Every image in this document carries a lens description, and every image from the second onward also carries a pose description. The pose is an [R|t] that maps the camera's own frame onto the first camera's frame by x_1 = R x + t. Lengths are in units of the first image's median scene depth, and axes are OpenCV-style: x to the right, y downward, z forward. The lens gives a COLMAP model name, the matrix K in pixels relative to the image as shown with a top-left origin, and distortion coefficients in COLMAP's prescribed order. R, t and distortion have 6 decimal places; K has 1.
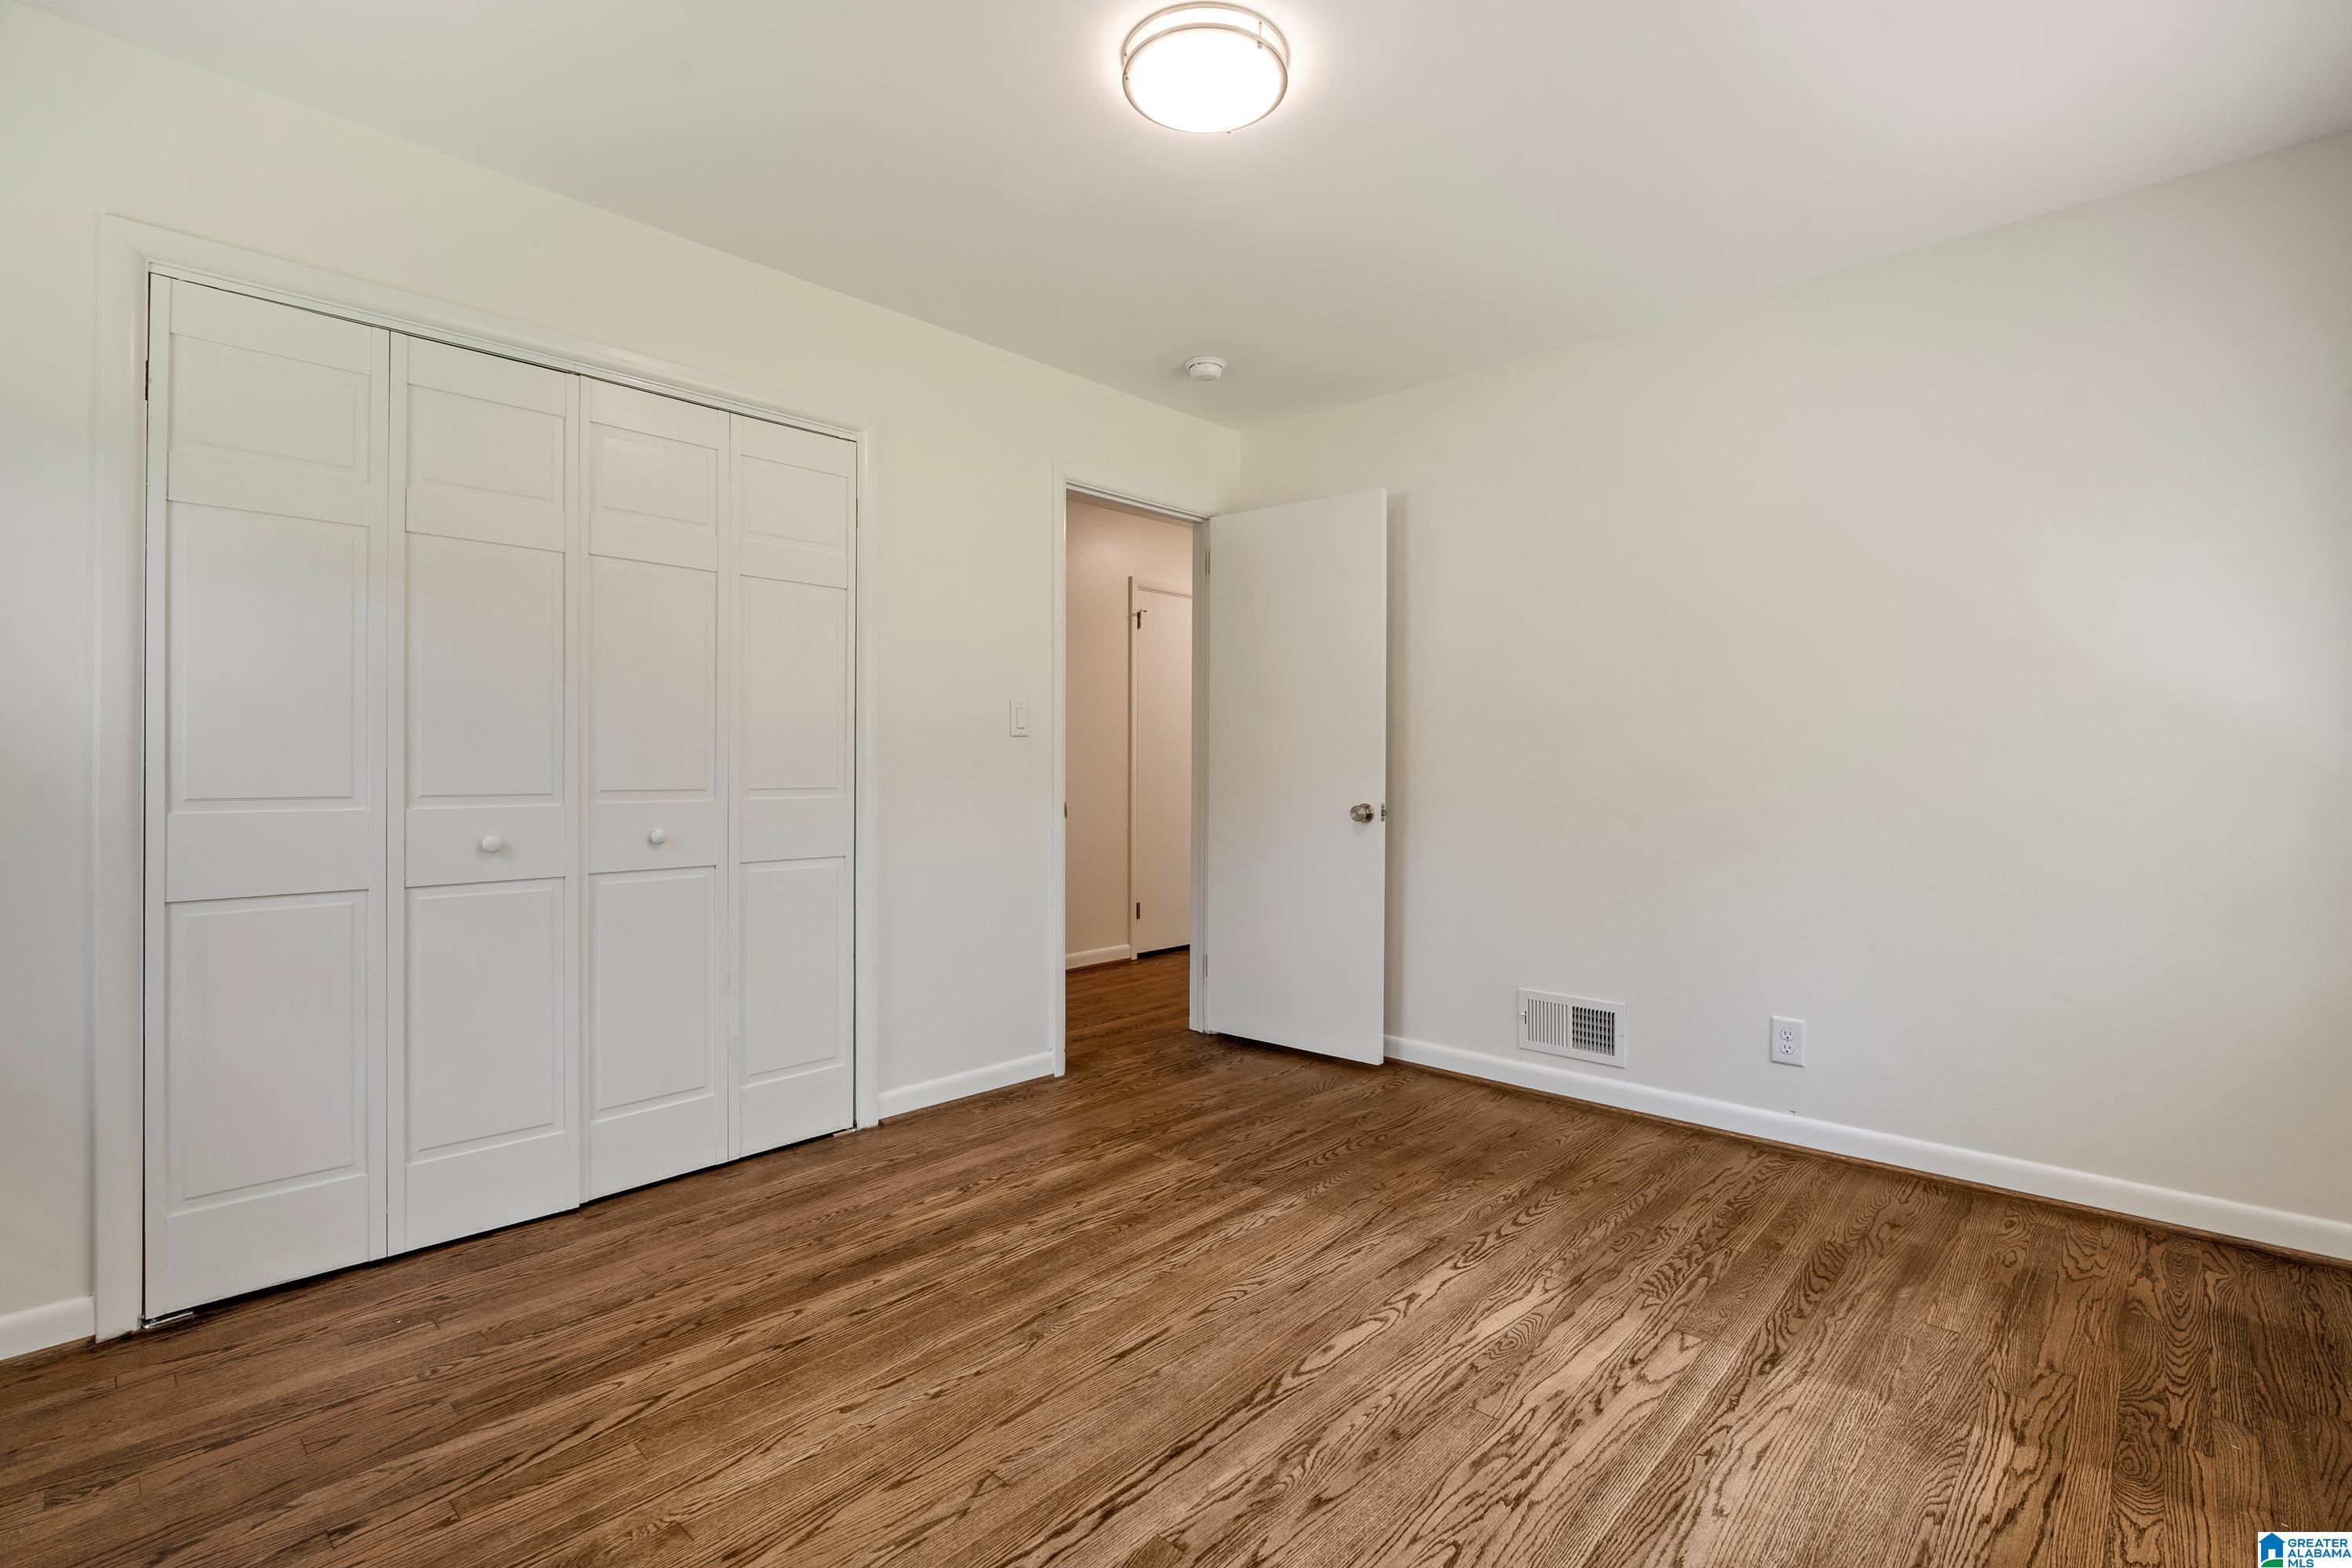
lens RADIAL K [[1061.5, 0, 1175.8], [0, 1061.5, 772.5], [0, 0, 1]] dist [0.001505, 0.001840]
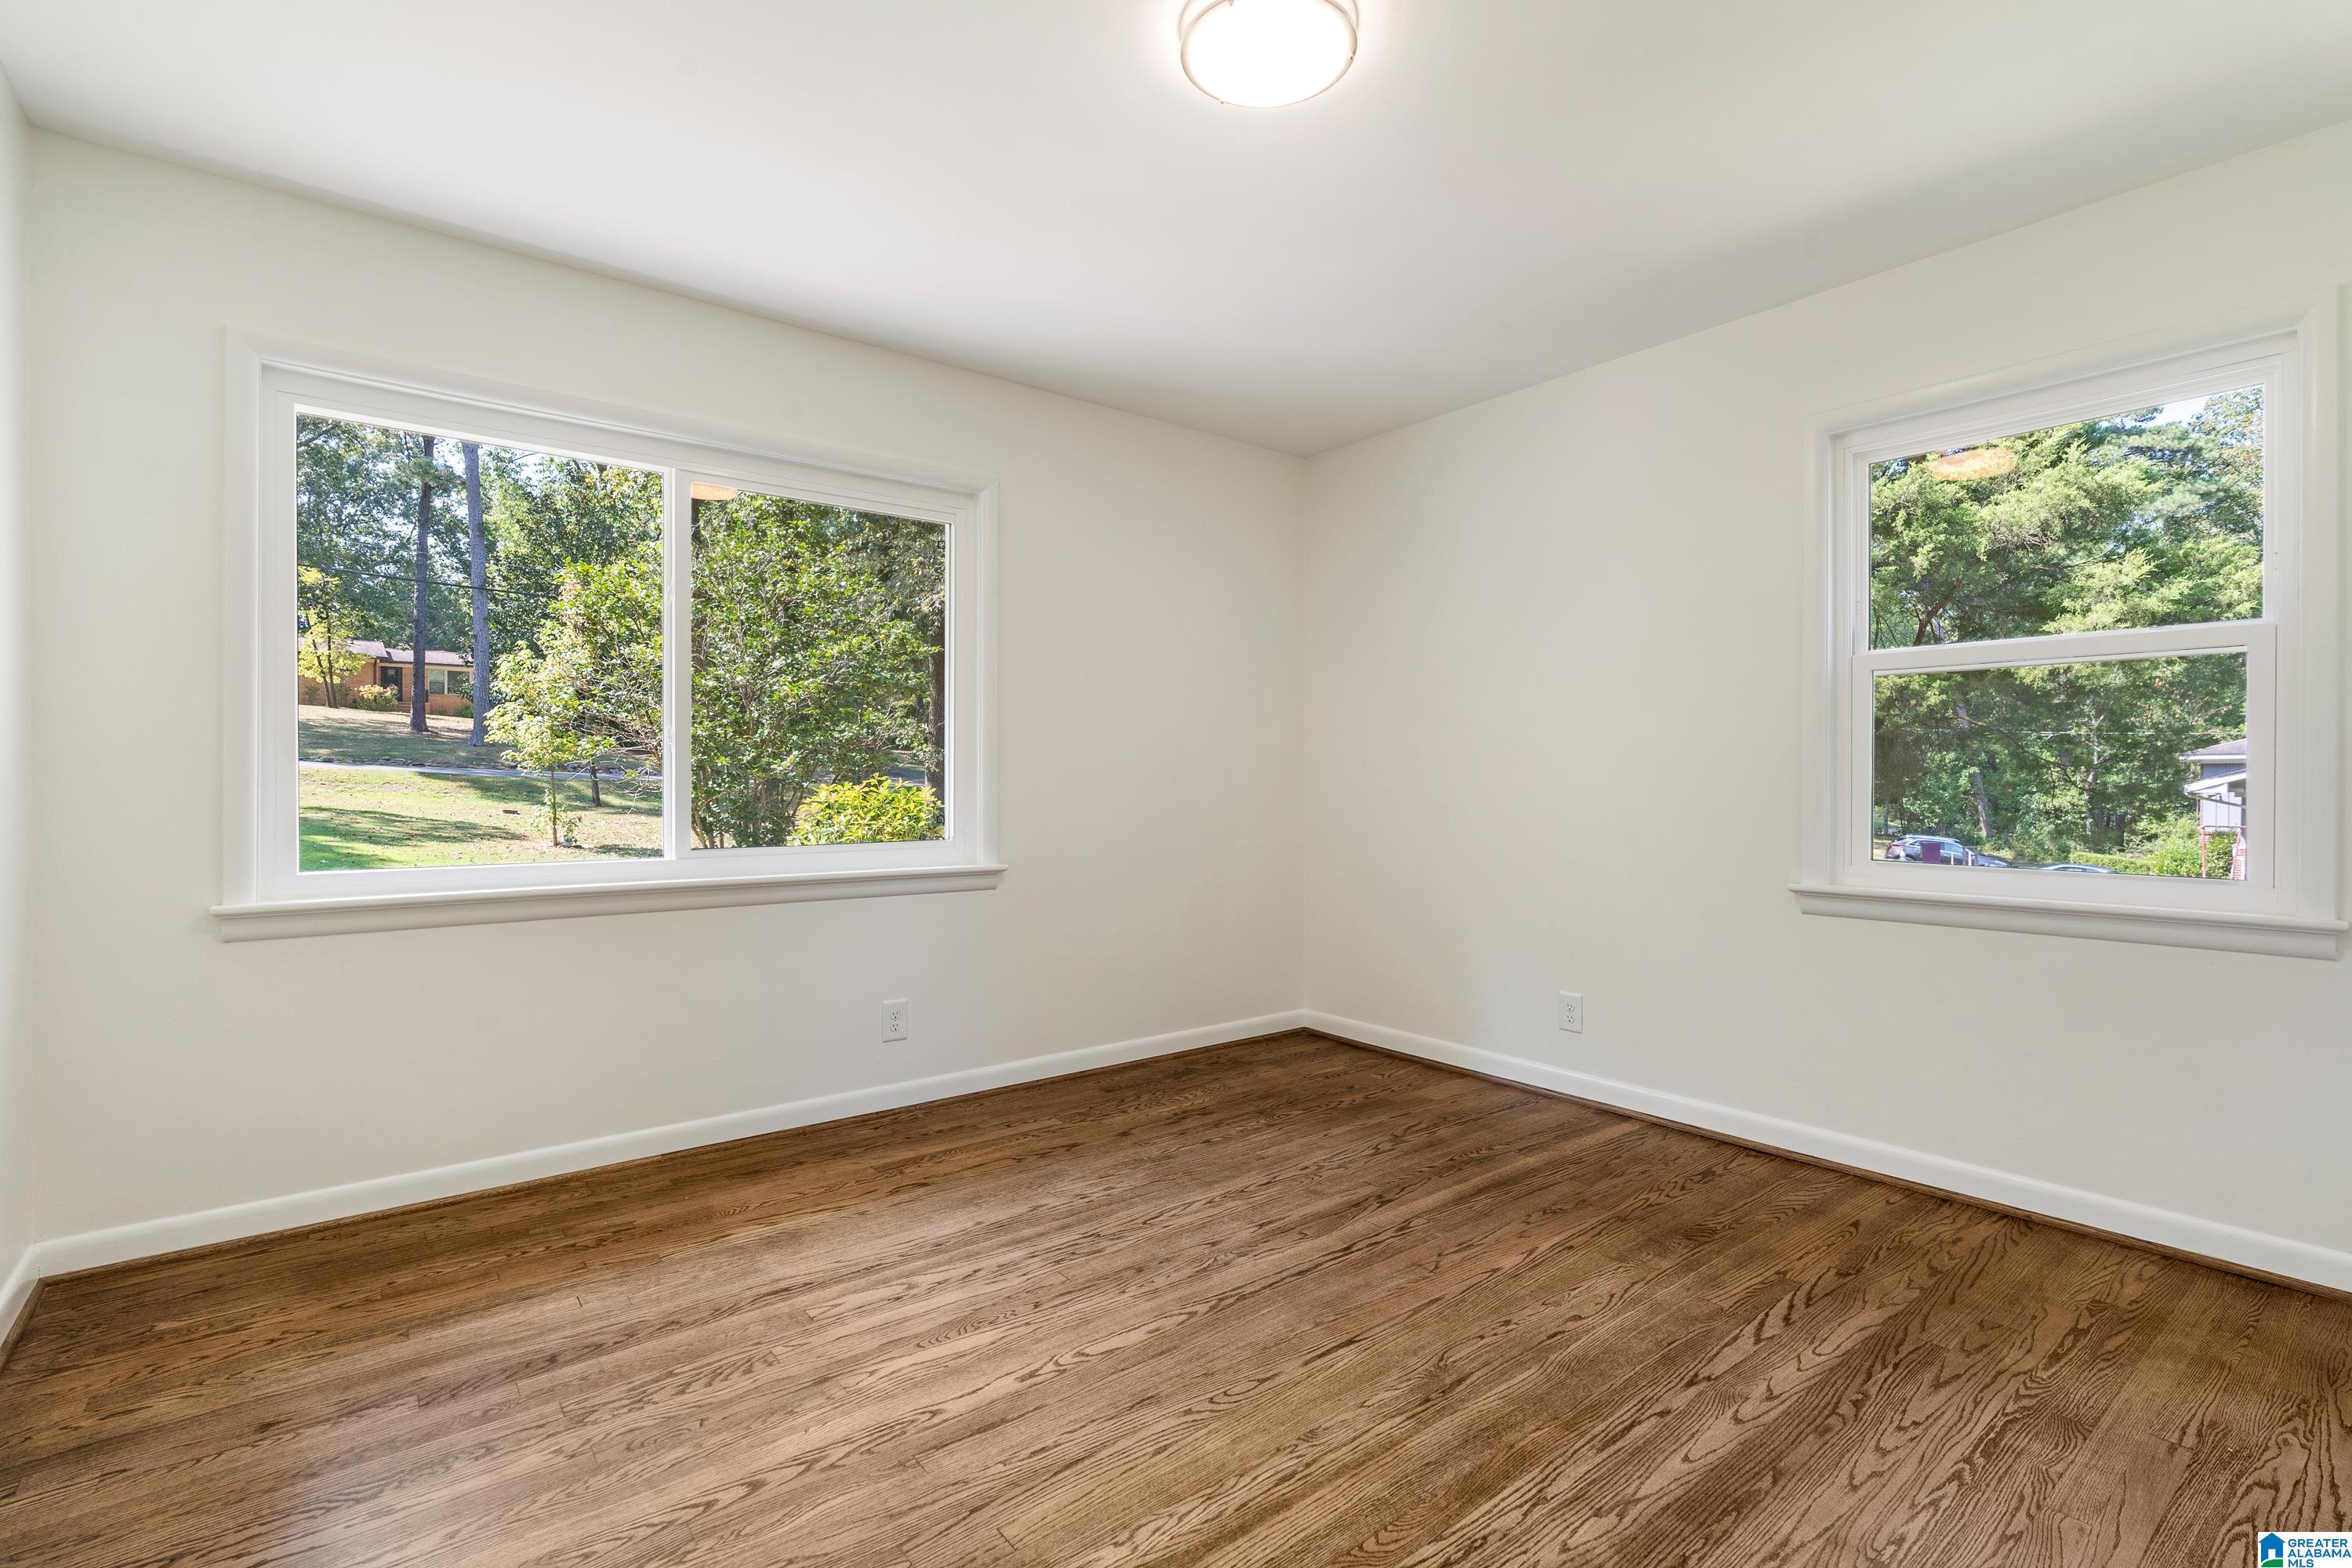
lens RADIAL K [[1061.5, 0, 1175.6], [0, 1061.5, 780.6], [0, 0, 1]] dist [0.001505, 0.001840]
pose [[-0.988664, -0.005157, 0.150056, -0.034496], [-0.003693, 0.999943, 0.010034, -0.016577], [-0.150099, 0.009366, -0.988627, 2.019733]]
